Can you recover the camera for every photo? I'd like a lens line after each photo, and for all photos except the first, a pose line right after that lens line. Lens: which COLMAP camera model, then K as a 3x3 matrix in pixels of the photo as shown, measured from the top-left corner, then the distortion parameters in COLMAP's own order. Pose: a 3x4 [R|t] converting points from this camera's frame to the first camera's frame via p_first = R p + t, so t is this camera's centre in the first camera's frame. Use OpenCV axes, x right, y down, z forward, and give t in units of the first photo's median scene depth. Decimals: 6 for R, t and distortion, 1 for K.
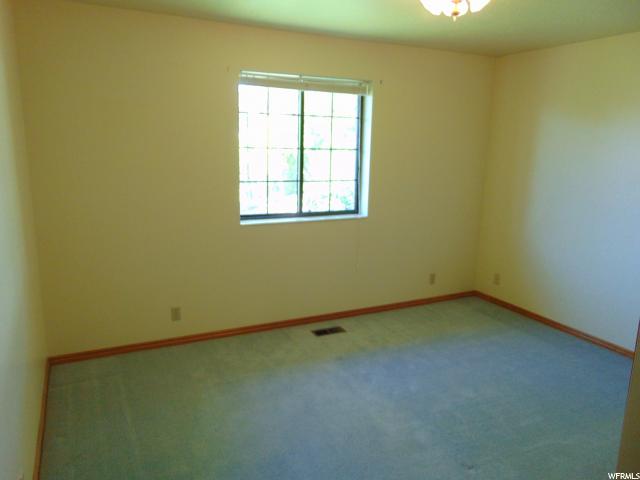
lens RADIAL K [[475.8, 0, 320.0], [0, 475.8, 240.0], [0, 0, 1]] dist [-0.004089, -0.004307]
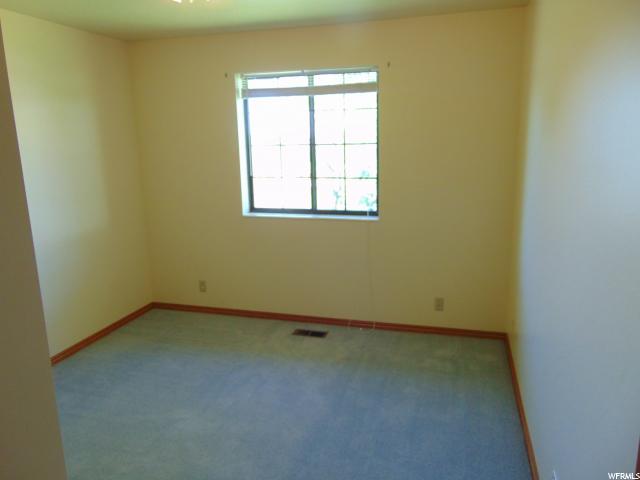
lens RADIAL K [[475.8, 0, 320.0], [0, 475.8, 240.0], [0, 0, 1]] dist [-0.004089, -0.004307]
pose [[0.732923, 0.111189, -0.671164, 0.639338], [-0.104547, 0.993243, 0.050379, -0.046497], [0.672231, 0.033244, 0.739595, 0.286394]]
